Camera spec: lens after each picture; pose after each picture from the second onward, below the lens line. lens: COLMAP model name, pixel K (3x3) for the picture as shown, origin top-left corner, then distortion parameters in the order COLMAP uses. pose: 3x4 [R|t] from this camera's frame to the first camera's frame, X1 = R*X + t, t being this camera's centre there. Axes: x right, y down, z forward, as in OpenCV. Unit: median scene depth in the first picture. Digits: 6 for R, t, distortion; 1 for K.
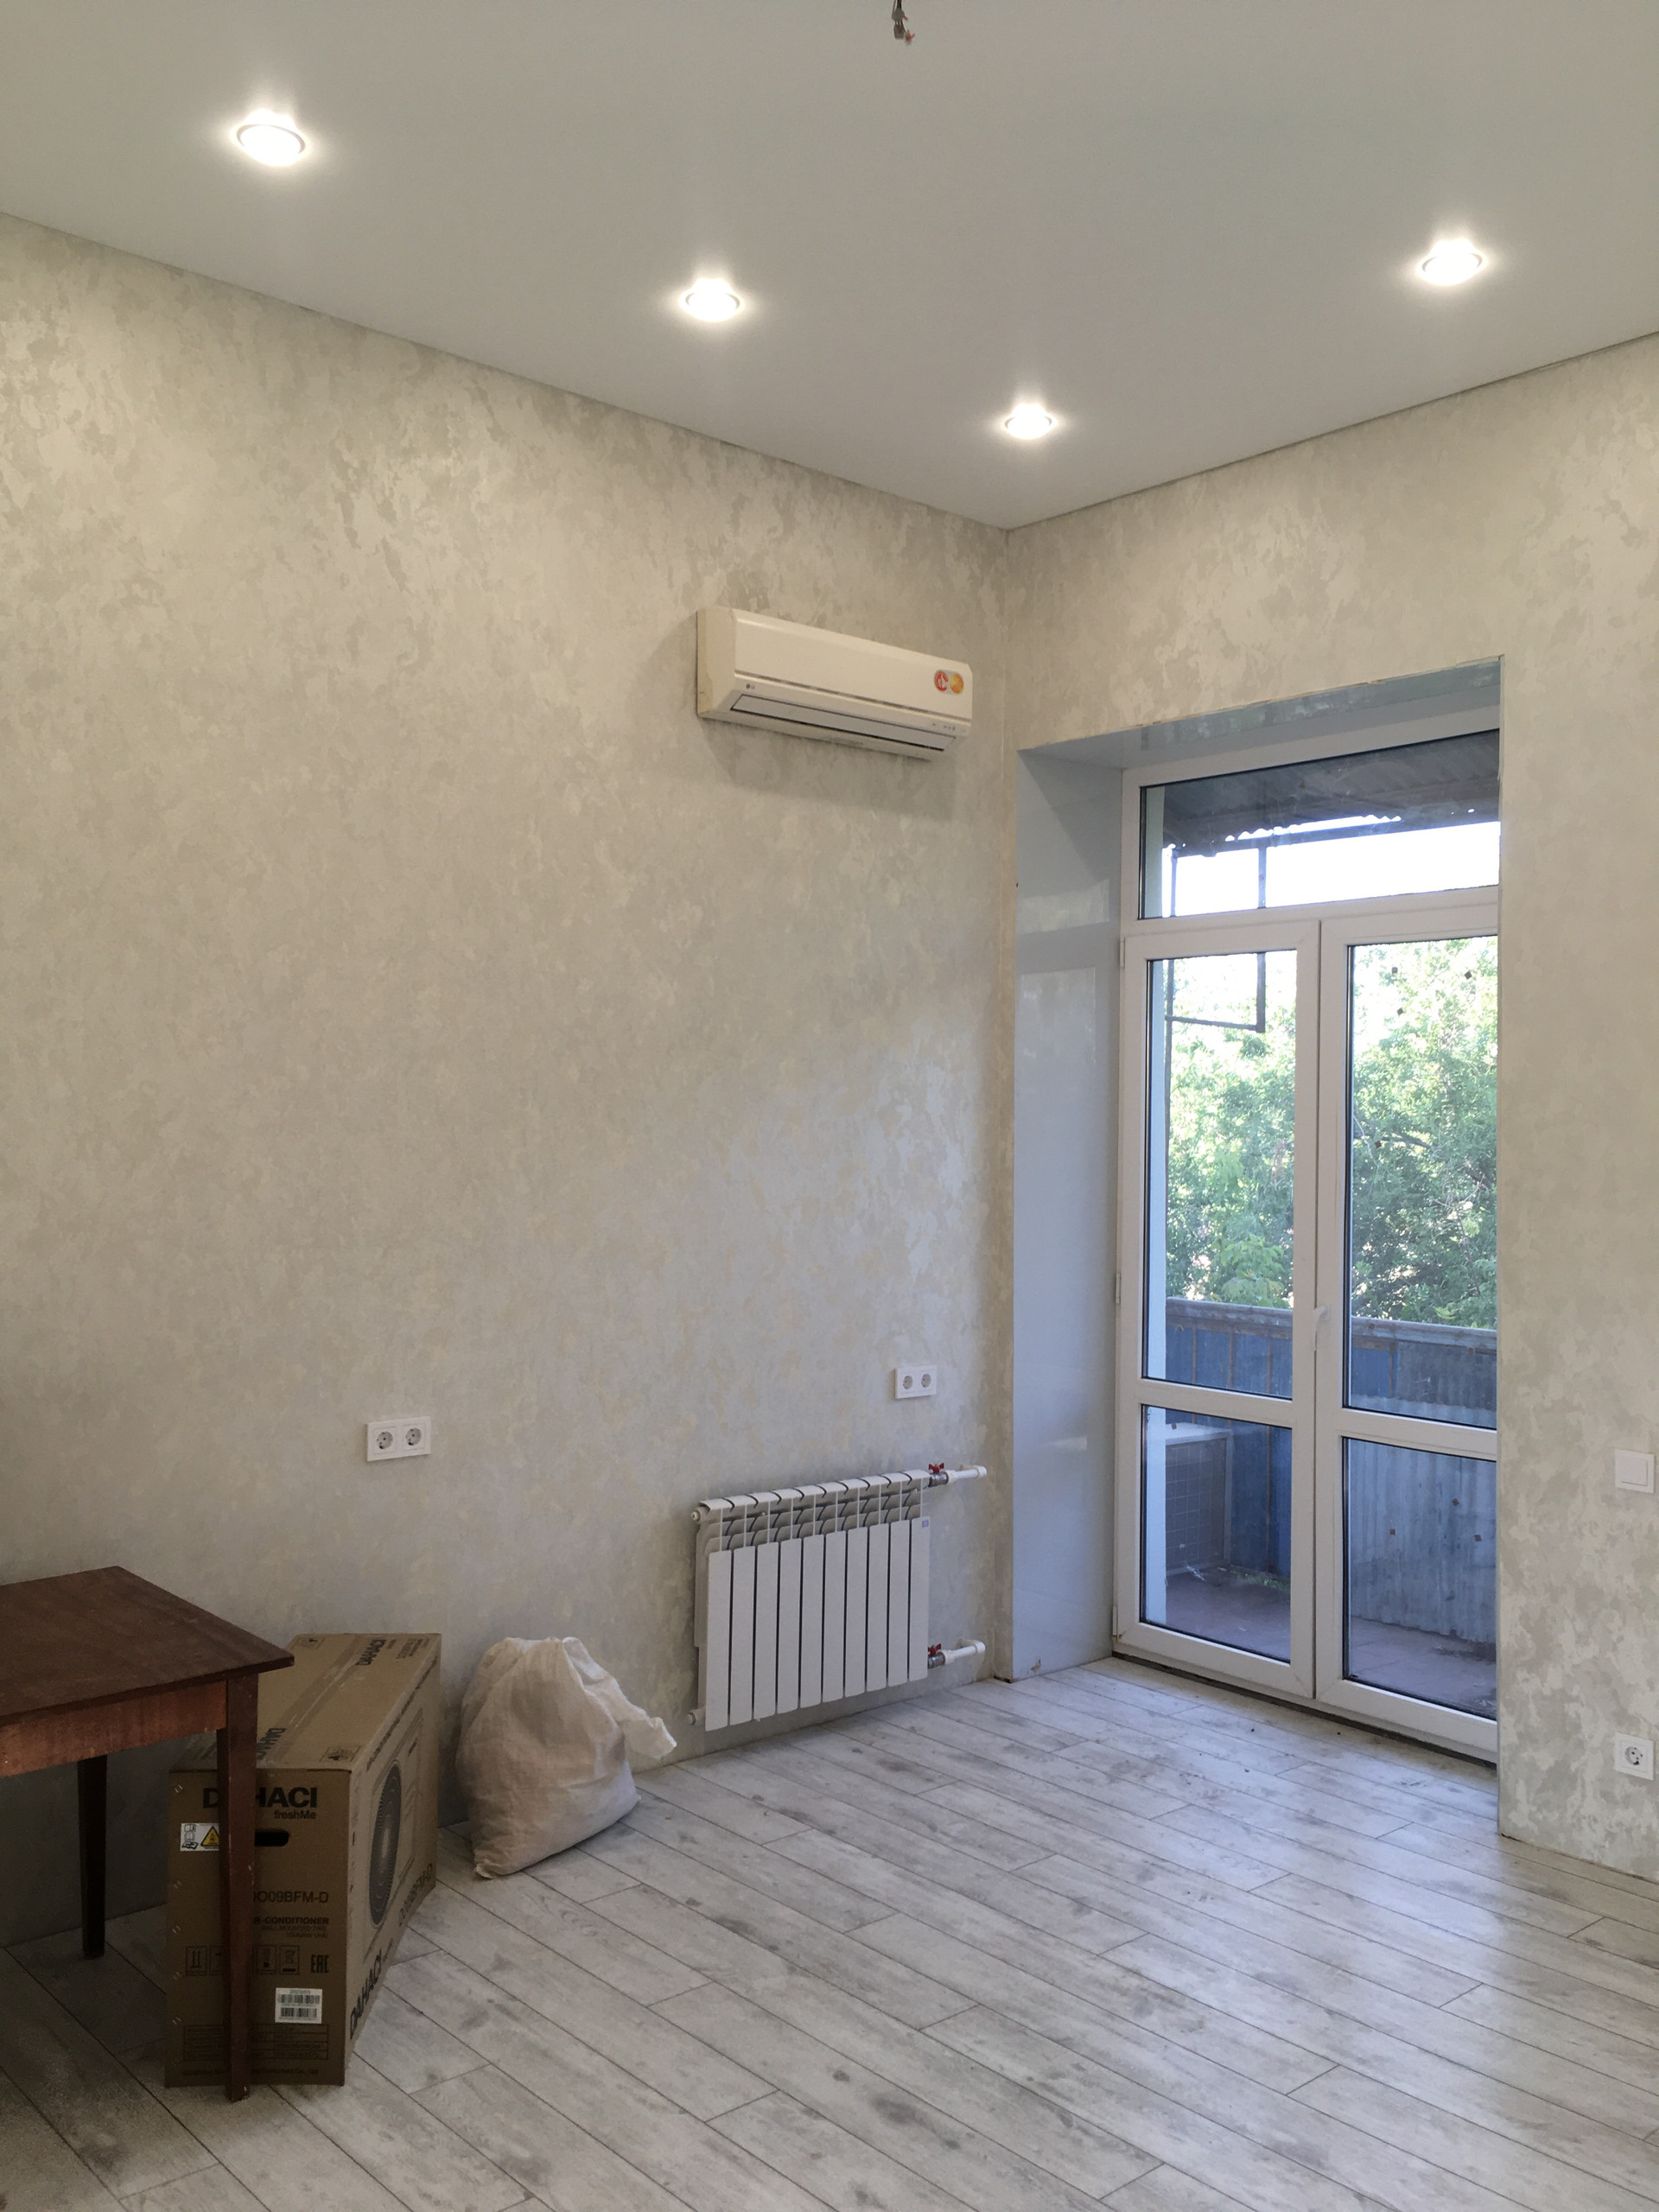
lens RADIAL K [[1865.0, 0, 839.4], [0, 1865.0, 1113.4], [0, 0, 1]] dist [0.064140, -0.086227]
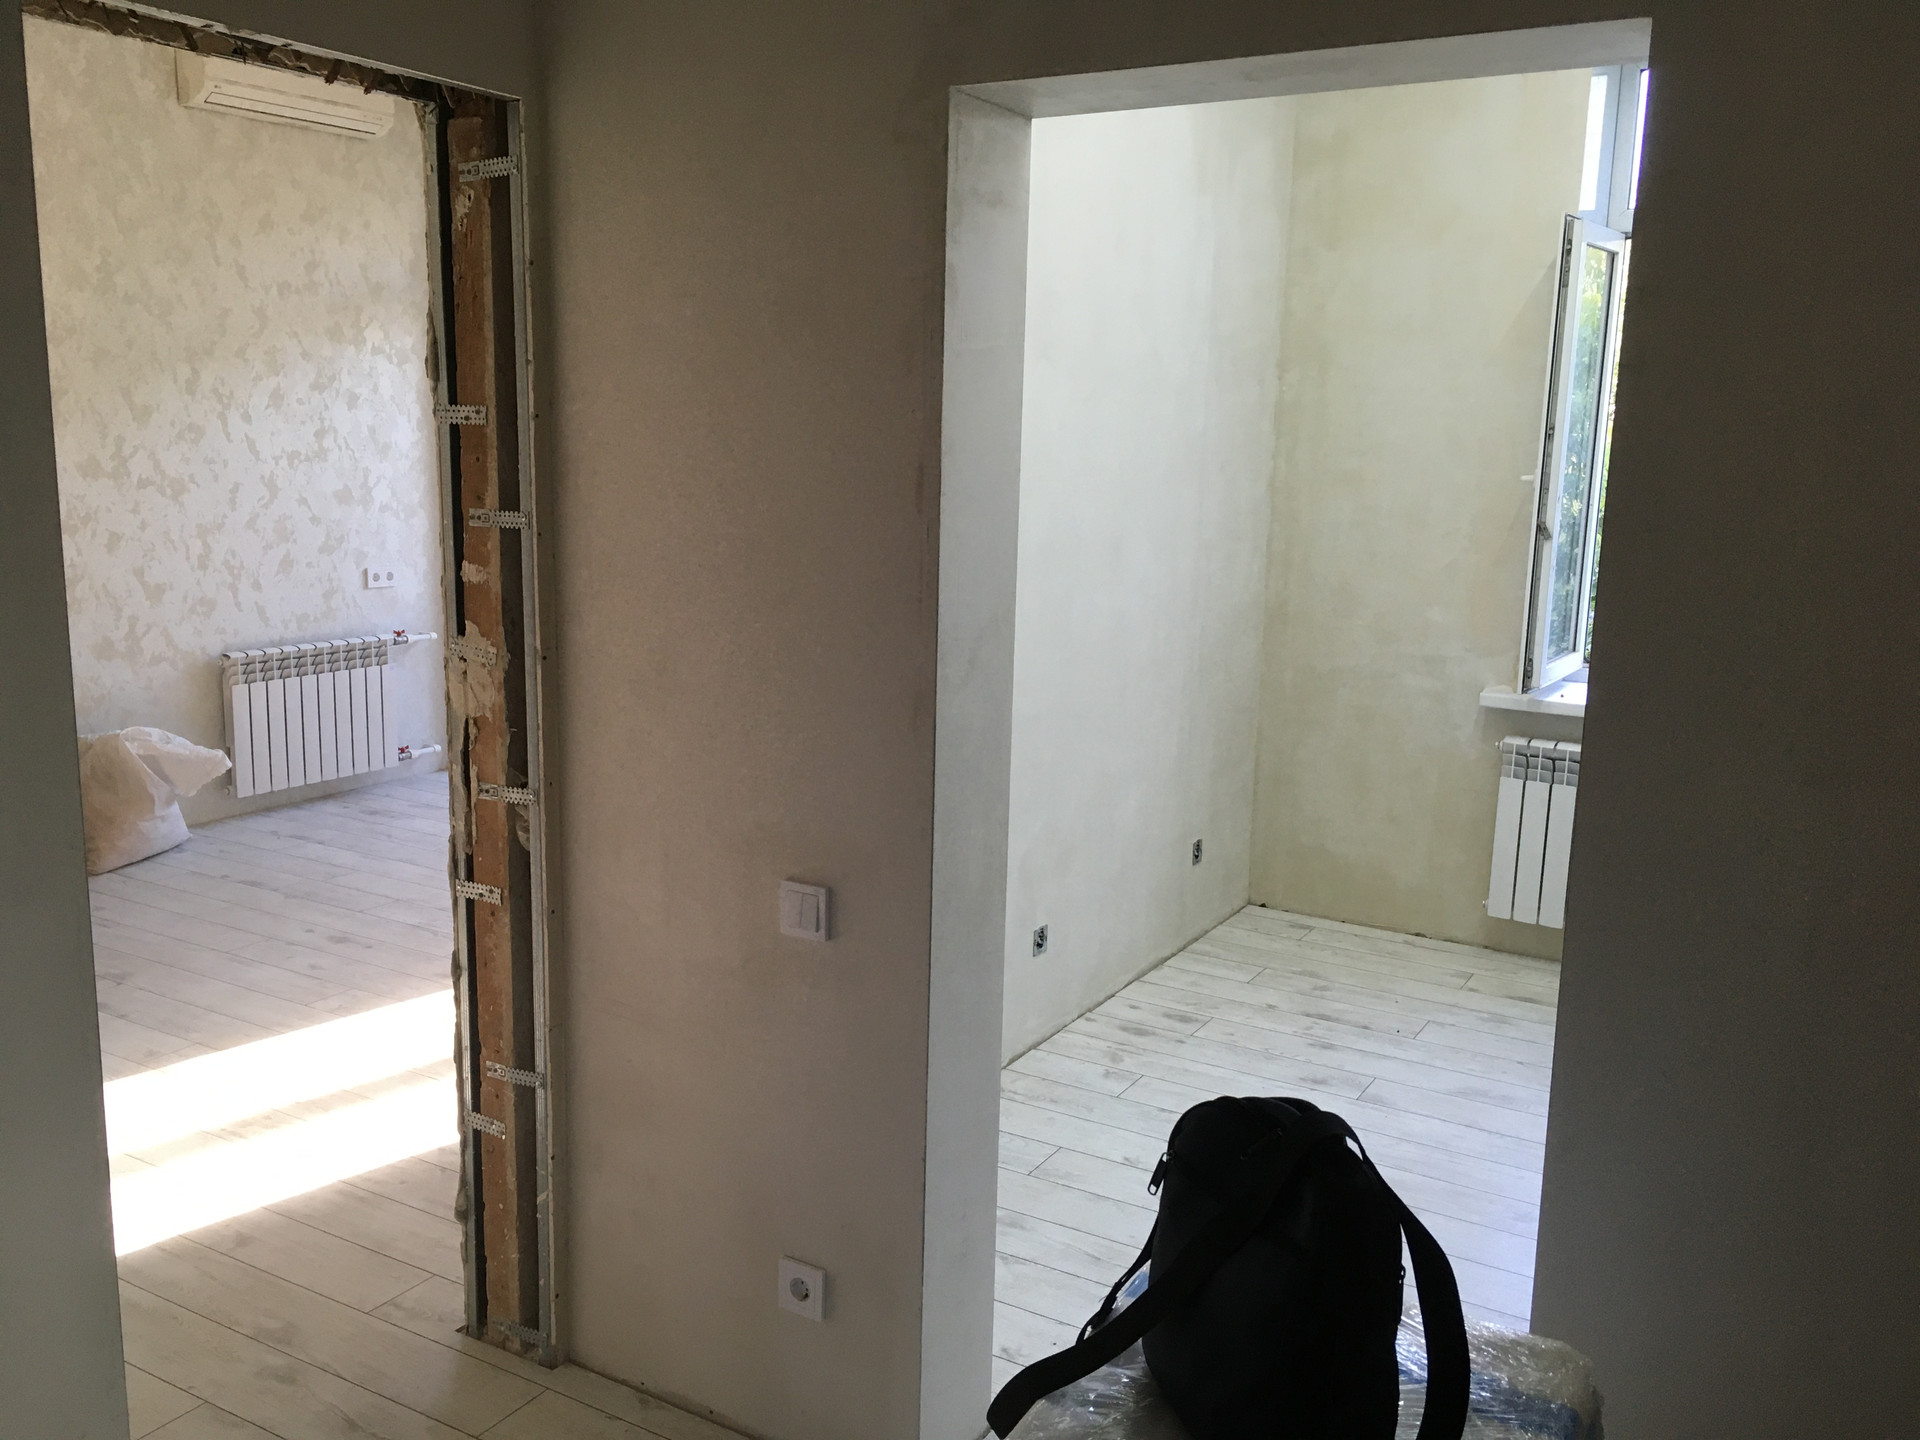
lens RADIAL K [[1618.8, 0, 956.0], [0, 1618.8, 711.3], [0, 0, 1]] dist [0.064140, -0.086227]
pose [[0.951388, -0.047985, 0.304234, 0.084725], [-0.010500, 0.982162, 0.187745, -0.000547], [-0.307816, -0.181813, 0.933913, -0.424844]]
